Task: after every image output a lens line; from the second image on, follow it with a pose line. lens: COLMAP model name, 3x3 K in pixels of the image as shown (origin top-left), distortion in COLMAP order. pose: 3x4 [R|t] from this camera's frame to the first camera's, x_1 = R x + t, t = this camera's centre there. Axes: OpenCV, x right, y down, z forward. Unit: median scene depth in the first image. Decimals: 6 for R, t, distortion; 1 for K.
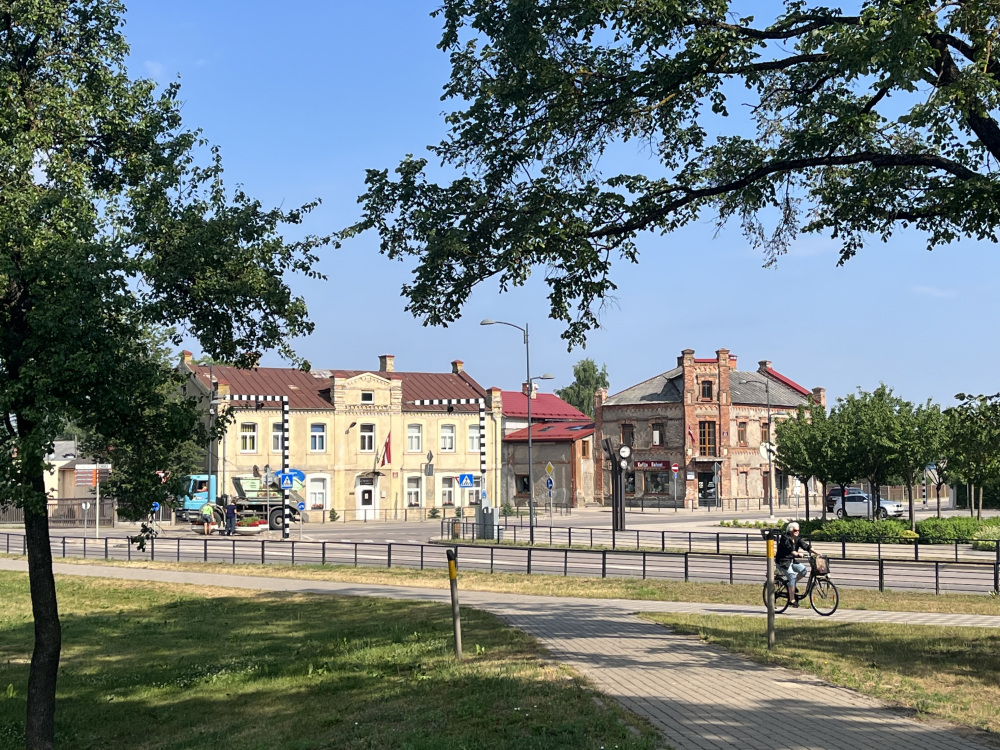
lens RADIAL K [[1708.2, 0, 500.0], [0, 1708.2, 375.0], [0, 0, 1]] dist [0.160760, -0.003239]
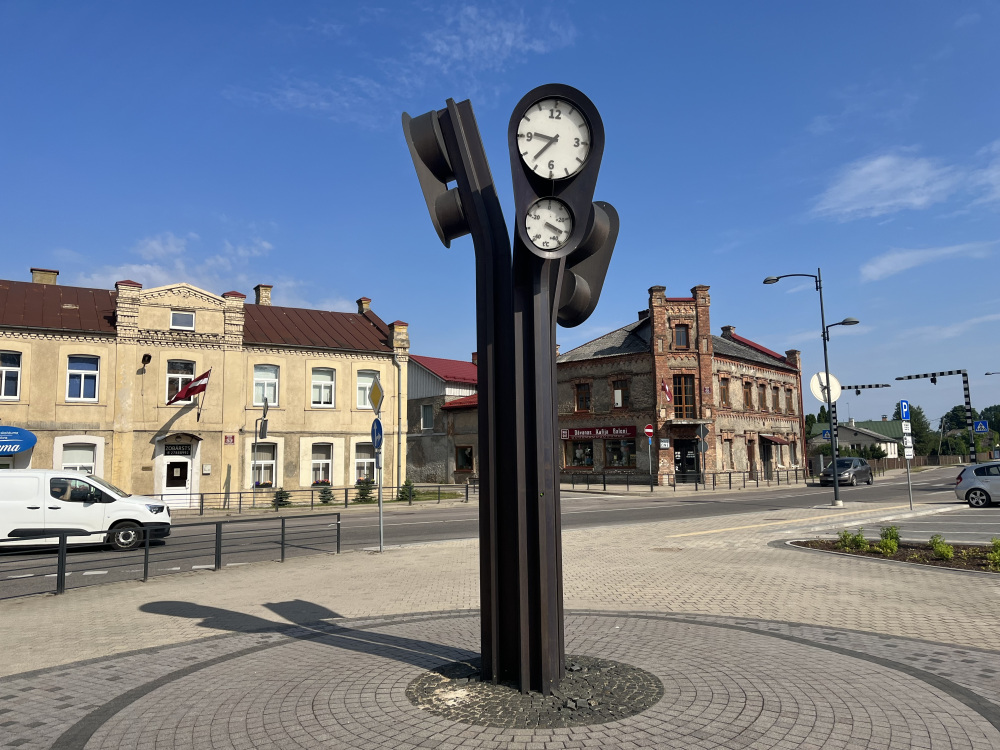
lens RADIAL K [[750.9, 0, 494.8], [0, 750.9, 379.7], [0, 0, 1]] dist [0.073976, -0.079488]
pose [[0.998975, -0.011391, -0.043810, 0.049035], [0.009034, 0.998520, -0.053628, 0.047262], [0.044356, 0.053178, 0.997599, 0.648376]]
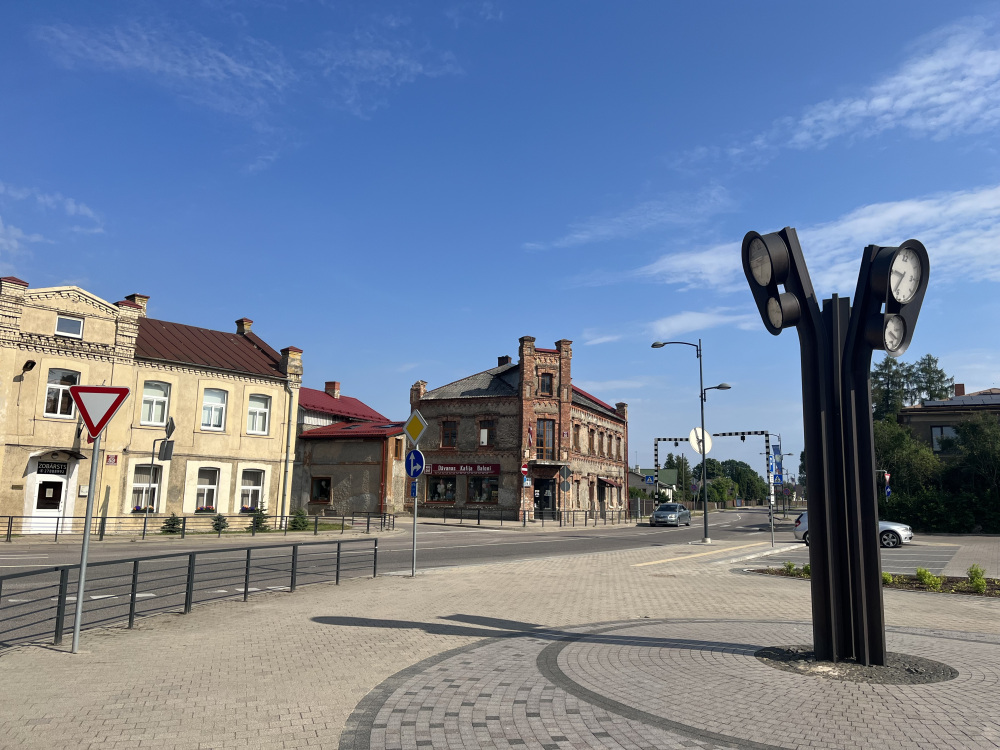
lens RADIAL K [[750.9, 0, 494.8], [0, 750.9, 379.7], [0, 0, 1]] dist [0.073976, -0.079488]
pose [[0.967912, 0.067769, 0.241980, 0.002908], [-0.043460, 0.993583, -0.104423, 0.047846], [-0.247503, 0.090556, 0.964646, 0.639424]]
